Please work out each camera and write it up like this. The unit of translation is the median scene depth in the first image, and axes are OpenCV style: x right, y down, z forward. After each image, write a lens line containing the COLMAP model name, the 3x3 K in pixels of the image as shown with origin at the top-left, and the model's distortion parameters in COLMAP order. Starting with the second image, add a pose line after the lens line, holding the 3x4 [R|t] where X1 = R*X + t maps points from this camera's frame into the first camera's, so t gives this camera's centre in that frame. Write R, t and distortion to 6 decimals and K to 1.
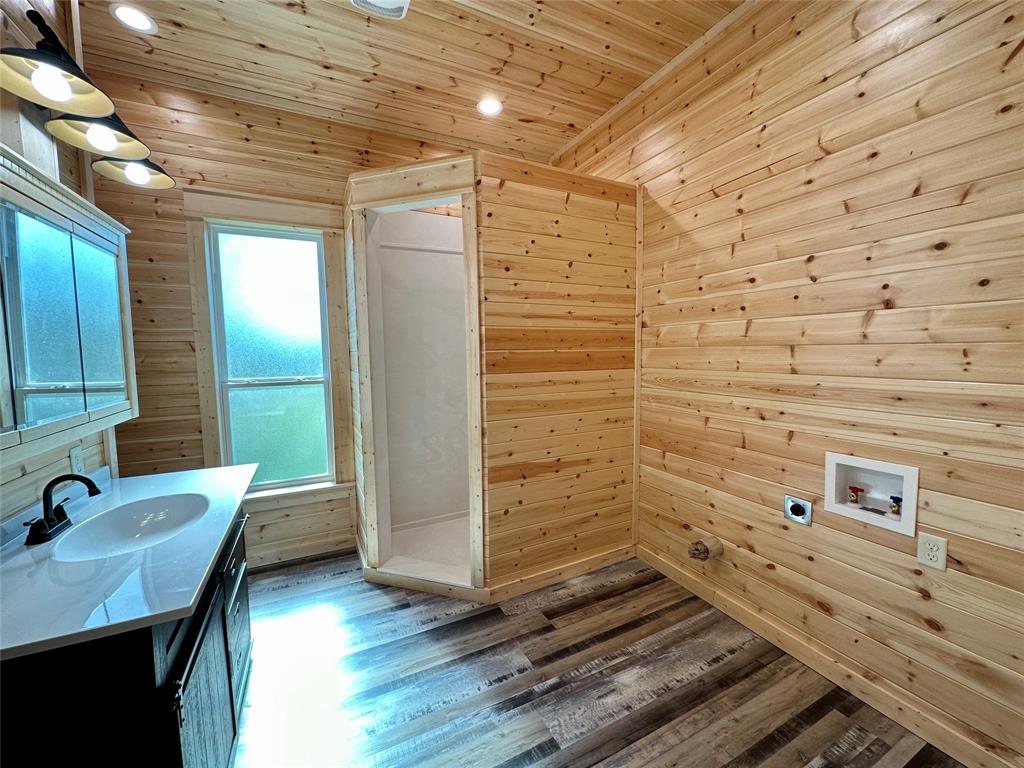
lens RADIAL K [[409.2, 0, 513.5], [0, 409.2, 384.3], [0, 0, 1]] dist [-0.001274, -0.000146]
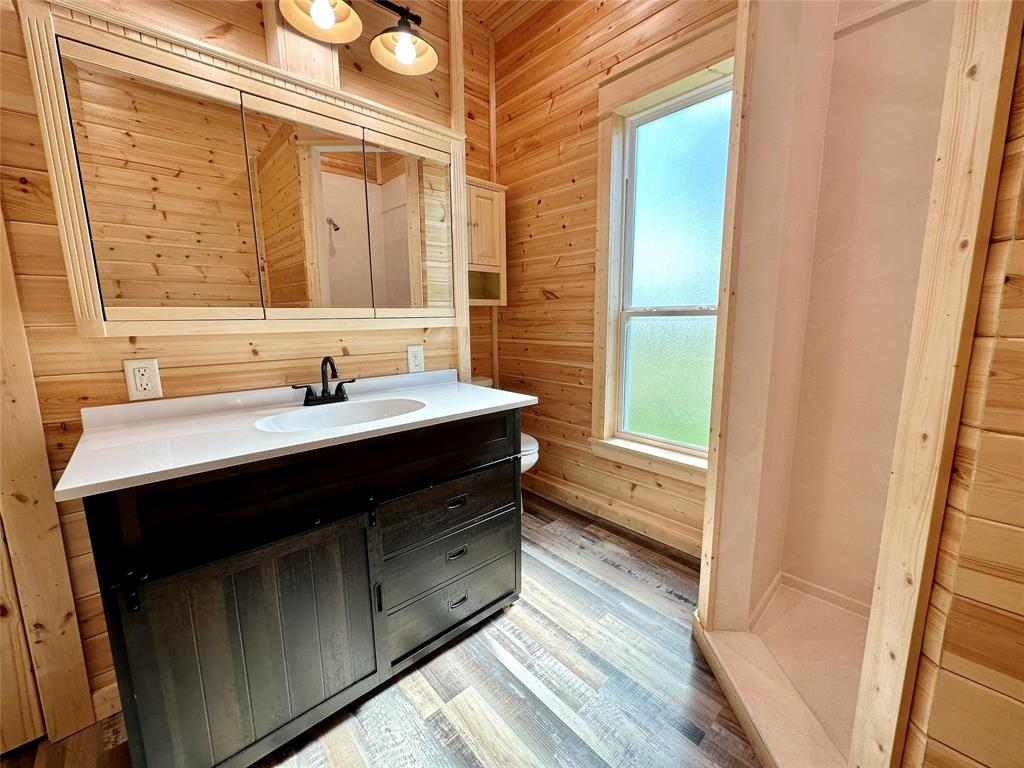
lens RADIAL K [[409.2, 0, 513.5], [0, 409.2, 384.3], [0, 0, 1]] dist [-0.001274, -0.000146]
pose [[0.270652, 0.163515, -0.948689, 0.093495], [-0.068170, 0.986251, 0.150541, 0.043473], [0.960261, 0.023928, 0.278077, 0.631619]]
